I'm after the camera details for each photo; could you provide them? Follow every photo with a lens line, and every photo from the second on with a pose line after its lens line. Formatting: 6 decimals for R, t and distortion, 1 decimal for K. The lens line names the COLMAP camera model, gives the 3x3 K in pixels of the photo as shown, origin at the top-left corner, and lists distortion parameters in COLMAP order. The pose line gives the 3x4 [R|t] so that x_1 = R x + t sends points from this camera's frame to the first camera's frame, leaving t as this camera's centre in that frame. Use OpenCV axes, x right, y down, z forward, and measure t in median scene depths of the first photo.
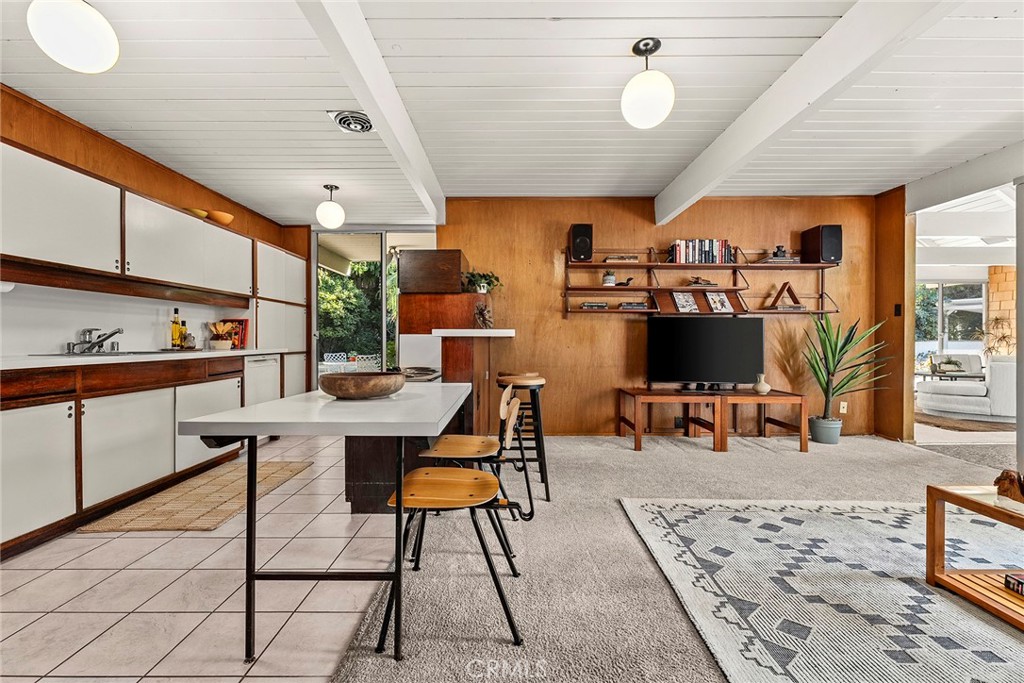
lens RADIAL K [[431.7, 0, 508.2], [0, 431.7, 341.8], [0, 0, 1]] dist [-0.002347, -0.000077]
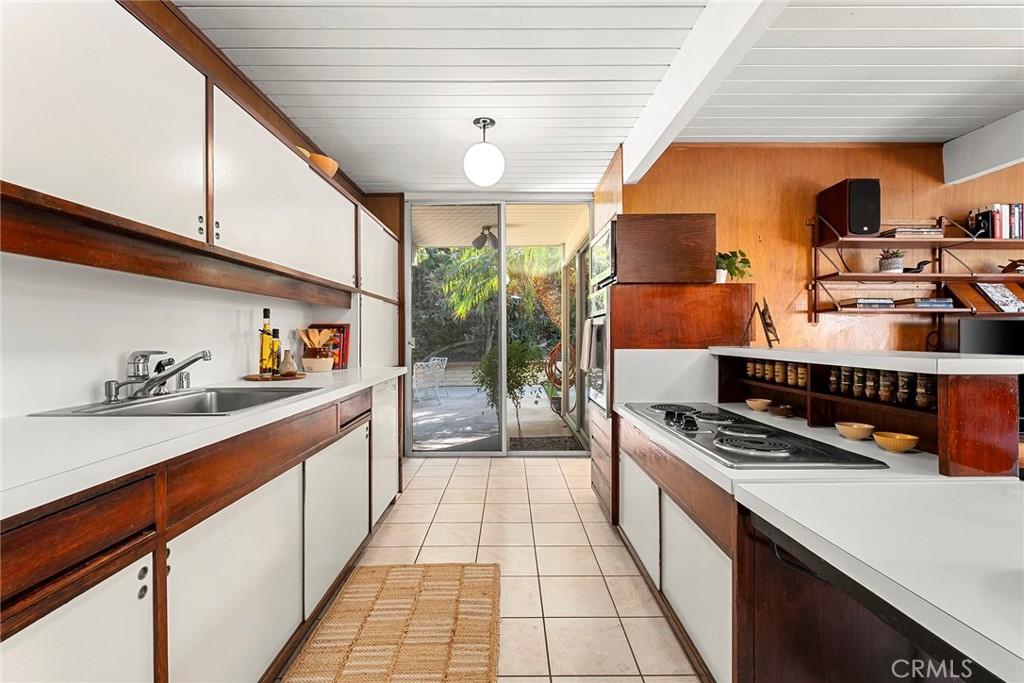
lens RADIAL K [[445.3, 0, 511.9], [0, 445.3, 338.5], [0, 0, 1]] dist [0.000395, 0.000282]
pose [[0.999977, -0.002430, 0.006298, -0.363315], [0.002430, 0.999997, 0.000015, -0.029786], [-0.006298, 0.000000, 0.999980, 0.315374]]
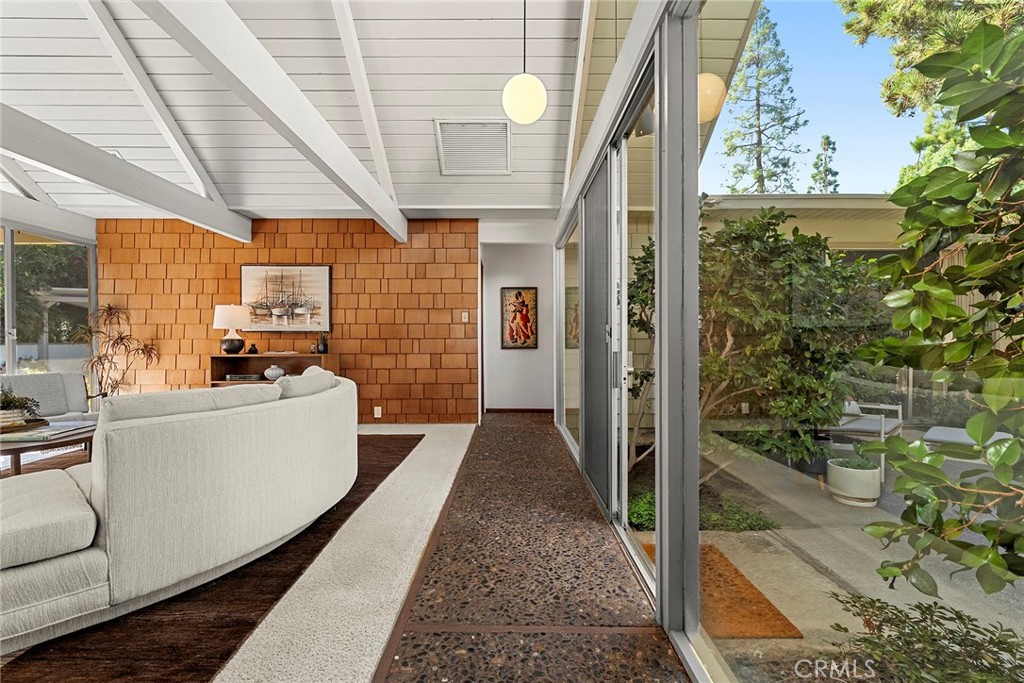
lens RADIAL K [[459.4, 0, 513.7], [0, 459.4, 345.0], [0, 0, 1]] dist [-0.000399, -0.000231]
pose [[-0.004342, -0.010532, 0.999935, 0.990883], [0.007395, 0.999917, 0.010564, -0.008241], [-0.999963, 0.007441, -0.004264, 0.886677]]
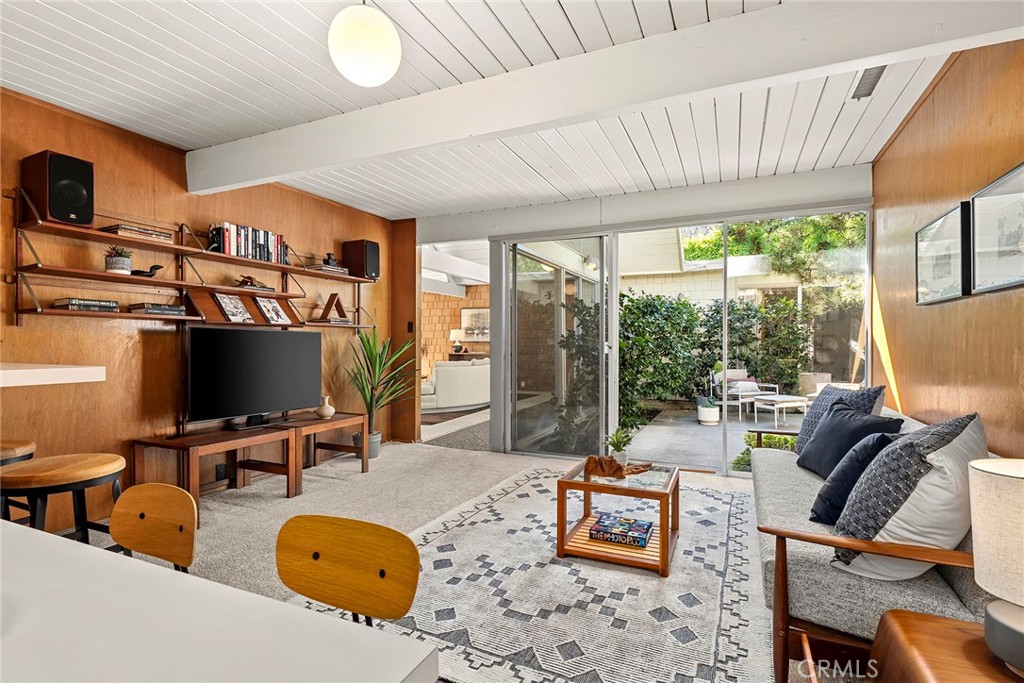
lens RADIAL K [[495.4, 0, 510.7], [0, 495.4, 344.9], [0, 0, 1]] dist [0.000613, -0.000167]
pose [[0.413671, -0.005773, 0.910408, -0.172054], [0.004796, 0.999980, 0.004162, -0.030437], [-0.910414, 0.002644, 0.413690, 0.217266]]
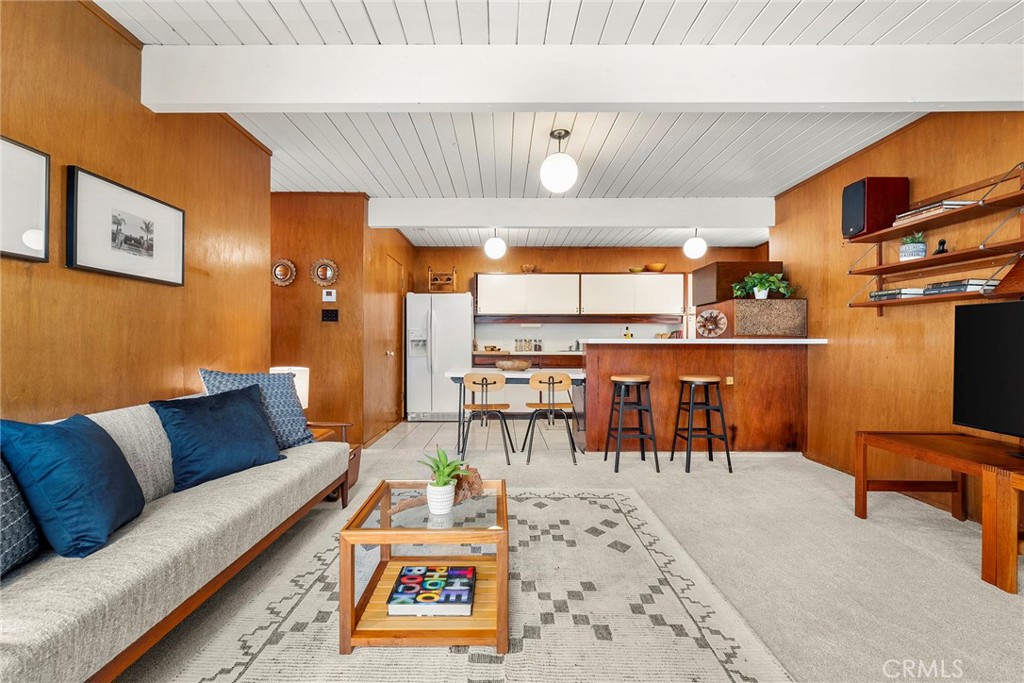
lens RADIAL K [[446.0, 0, 501.1], [0, 446.0, 341.4], [0, 0, 1]] dist [0.000346, 0.000067]
pose [[-0.001142, -0.004696, -0.999988, 0.885621], [-0.004810, 0.999977, -0.004691, -0.006571], [0.999988, 0.004805, -0.001164, 0.413772]]
